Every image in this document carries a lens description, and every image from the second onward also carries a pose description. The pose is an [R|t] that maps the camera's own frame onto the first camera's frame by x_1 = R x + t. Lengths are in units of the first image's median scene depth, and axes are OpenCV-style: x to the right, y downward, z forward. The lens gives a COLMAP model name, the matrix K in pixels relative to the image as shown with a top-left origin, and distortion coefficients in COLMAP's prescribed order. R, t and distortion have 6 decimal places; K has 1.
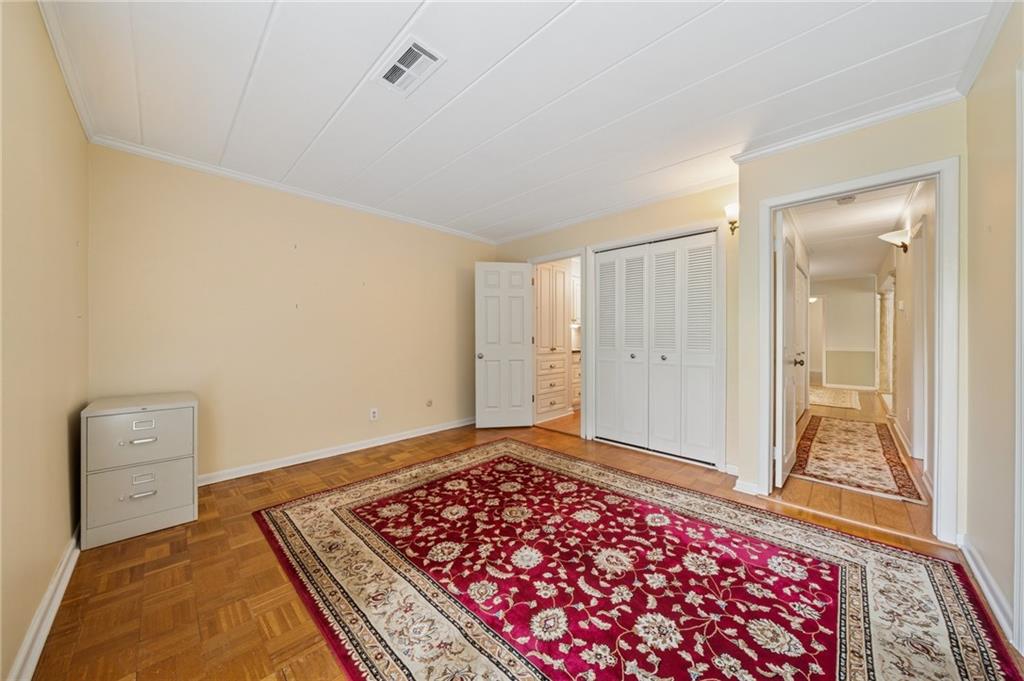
lens RADIAL K [[345.4, 0, 508.9], [0, 345.4, 337.1], [0, 0, 1]] dist [-0.014245, -0.000079]
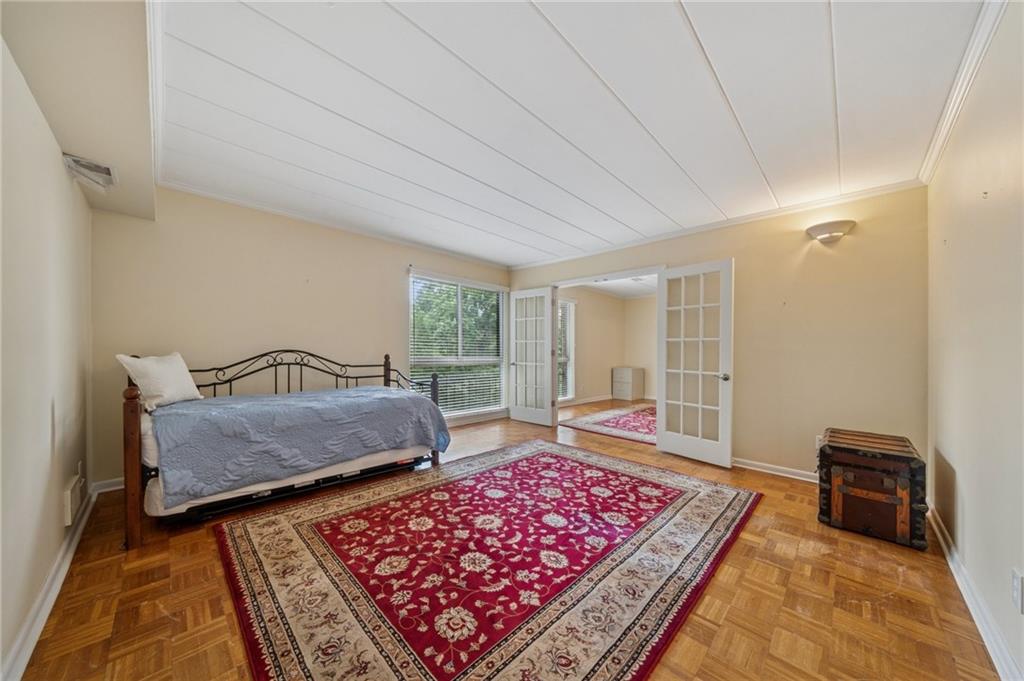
lens RADIAL K [[345.4, 0, 508.8], [0, 345.4, 347.2], [0, 0, 1]] dist [-0.014245, -0.000079]
pose [[-0.010837, -0.002742, -0.999938, 1.440184], [-0.023891, 0.999711, -0.002482, 0.003973], [0.999656, 0.023863, -0.010899, 0.977652]]
